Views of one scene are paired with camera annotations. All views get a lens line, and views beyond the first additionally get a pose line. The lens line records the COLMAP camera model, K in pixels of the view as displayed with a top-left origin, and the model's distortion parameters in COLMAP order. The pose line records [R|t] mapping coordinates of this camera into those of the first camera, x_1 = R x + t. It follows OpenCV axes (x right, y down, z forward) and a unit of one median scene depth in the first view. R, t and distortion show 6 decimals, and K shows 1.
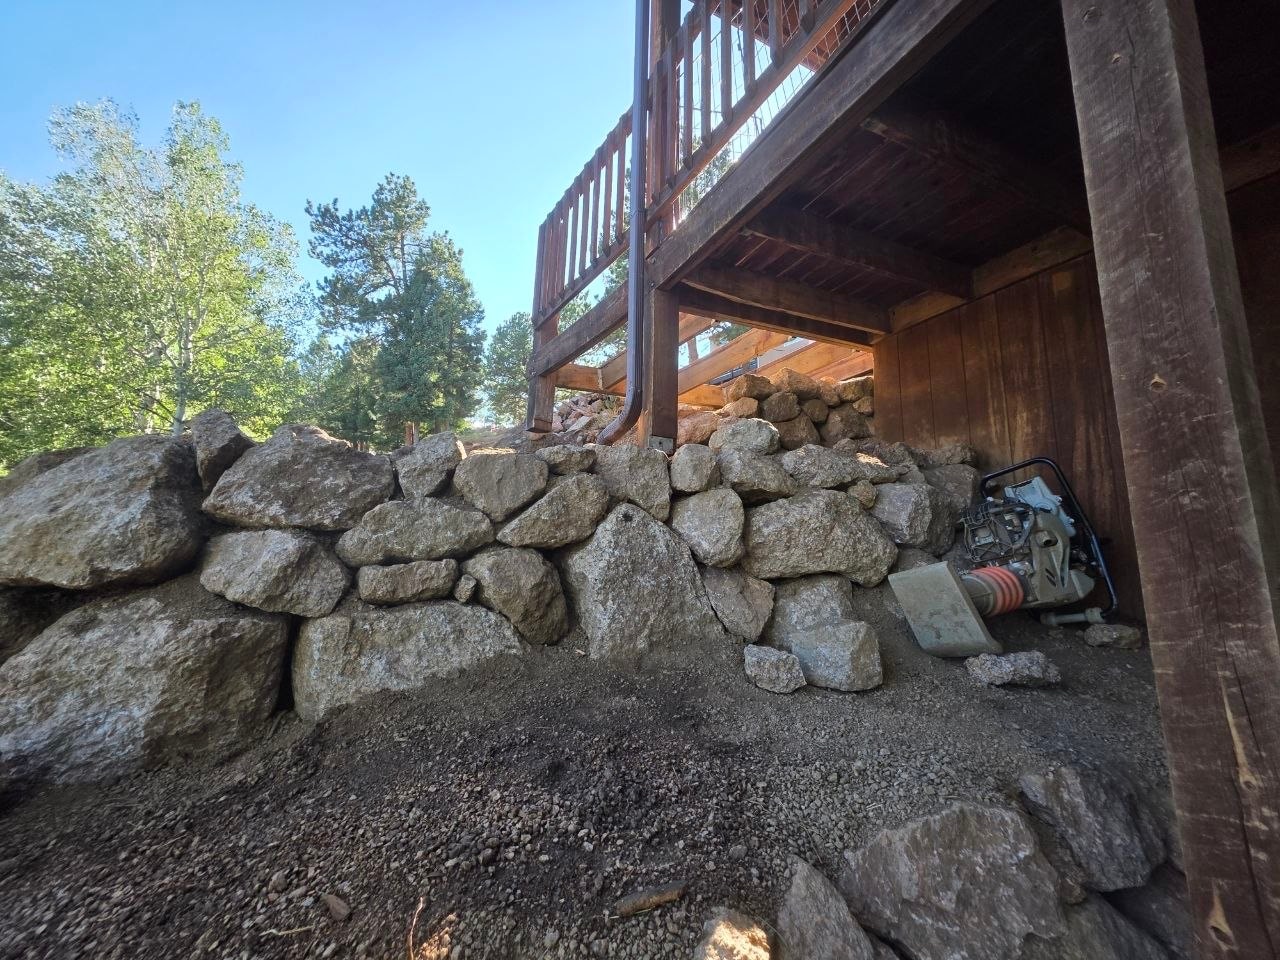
lens RADIAL K [[517.7, 0, 640.0], [0, 517.7, 480.0], [0, 0, 1]] dist [-0.000208, 0.000013]
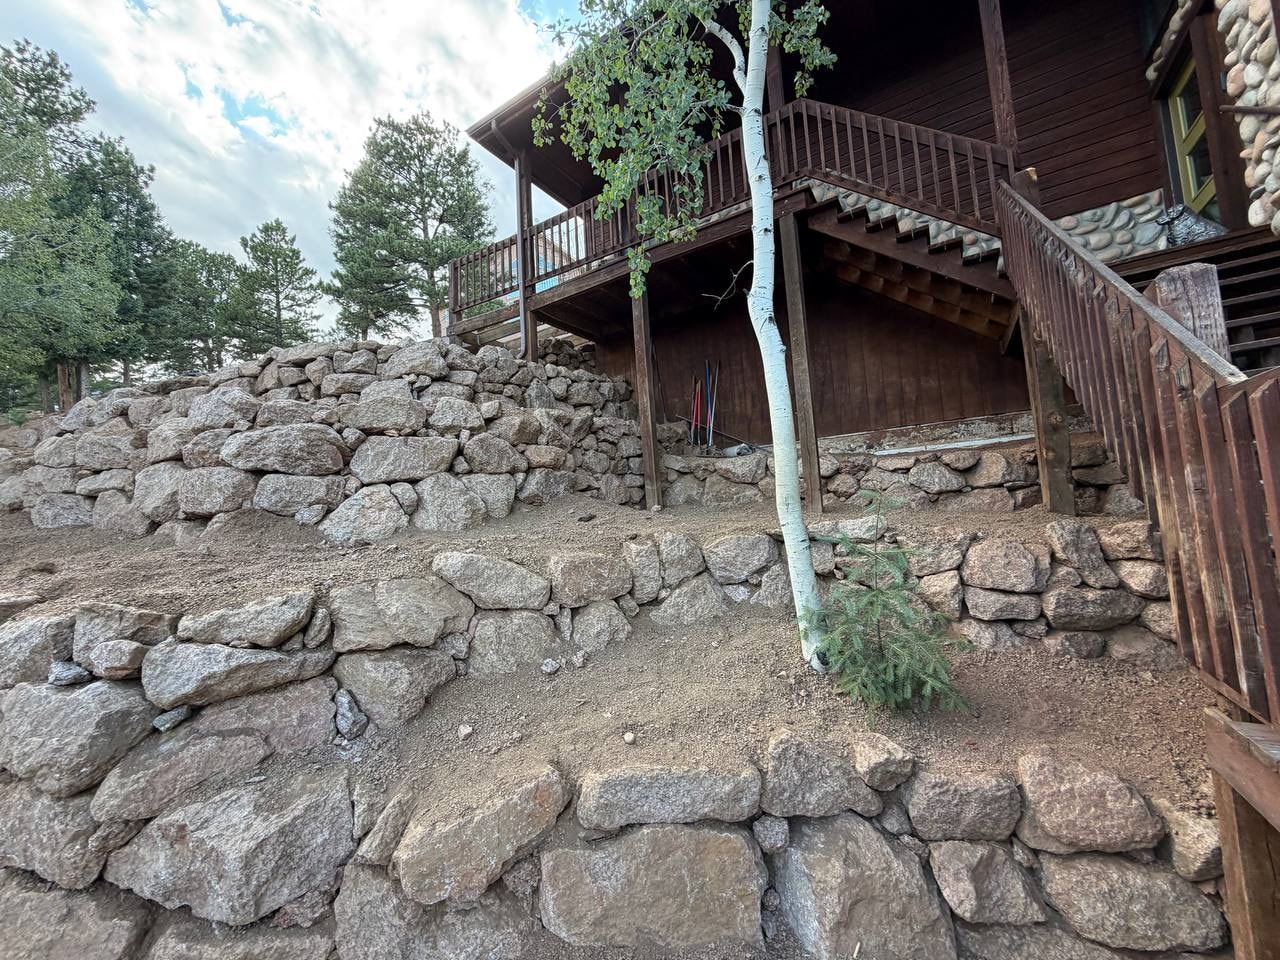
lens RADIAL K [[517.7, 0, 640.0], [0, 517.7, 480.0], [0, 0, 1]] dist [-0.000208, 0.000013]
pose [[0.852828, -0.016857, 0.521919, -1.133917], [-0.003395, 0.999279, 0.037823, 0.534848], [-0.522180, -0.034029, 0.852156, -2.118029]]
